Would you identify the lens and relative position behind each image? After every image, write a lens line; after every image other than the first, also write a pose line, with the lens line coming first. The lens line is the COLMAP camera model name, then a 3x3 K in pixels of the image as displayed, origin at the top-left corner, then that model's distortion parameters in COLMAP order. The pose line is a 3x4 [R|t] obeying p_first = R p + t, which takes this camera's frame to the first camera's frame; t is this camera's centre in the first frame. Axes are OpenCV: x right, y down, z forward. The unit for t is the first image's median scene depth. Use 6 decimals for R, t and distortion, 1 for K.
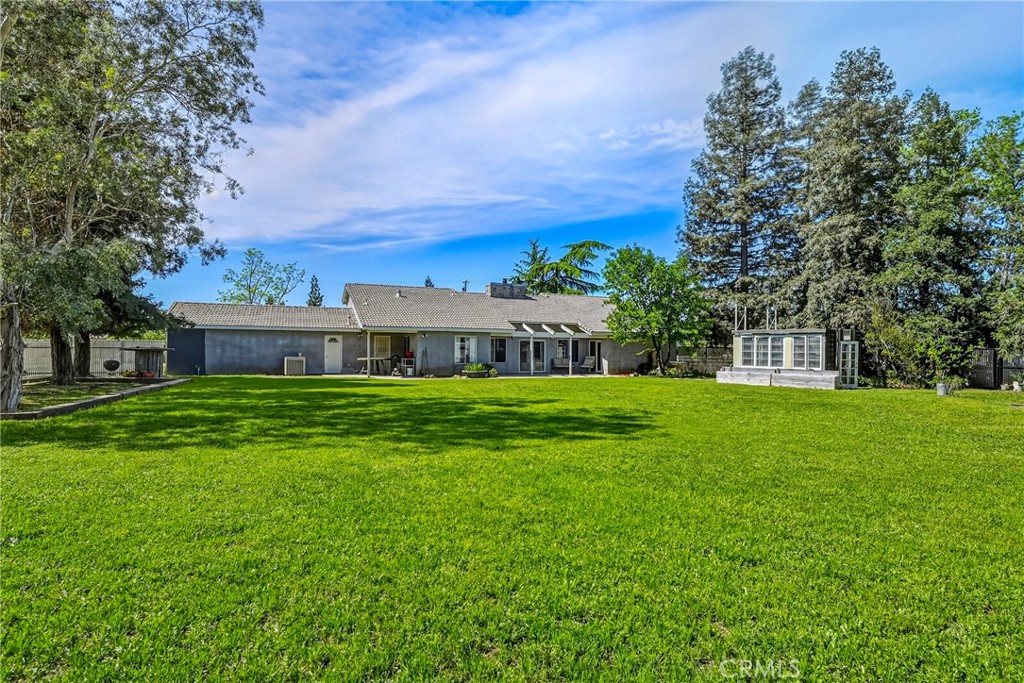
lens RADIAL K [[559.7, 0, 512.2], [0, 559.7, 343.2], [0, 0, 1]] dist [-0.000005, 0.000120]
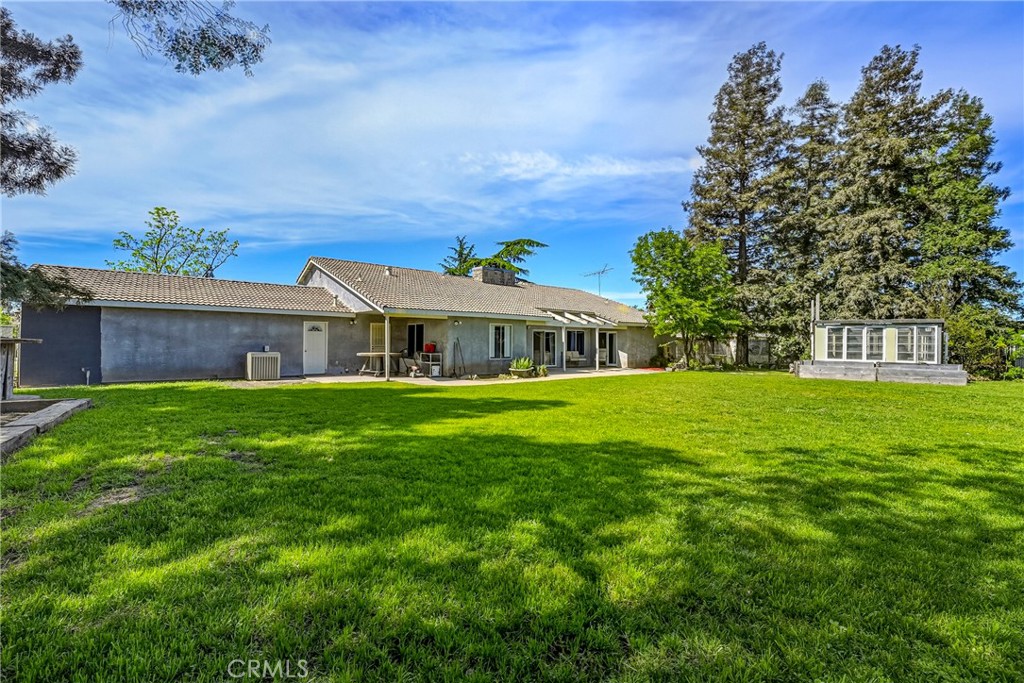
lens RADIAL K [[445.4, 0, 511.8], [0, 445.4, 342.6], [0, 0, 1]] dist [0.001983, 0.000304]
pose [[0.952094, -0.000680, 0.305803, -0.268350], [-0.003679, 0.999900, 0.013680, 0.004583], [-0.305782, -0.014149, 0.951996, 0.400614]]
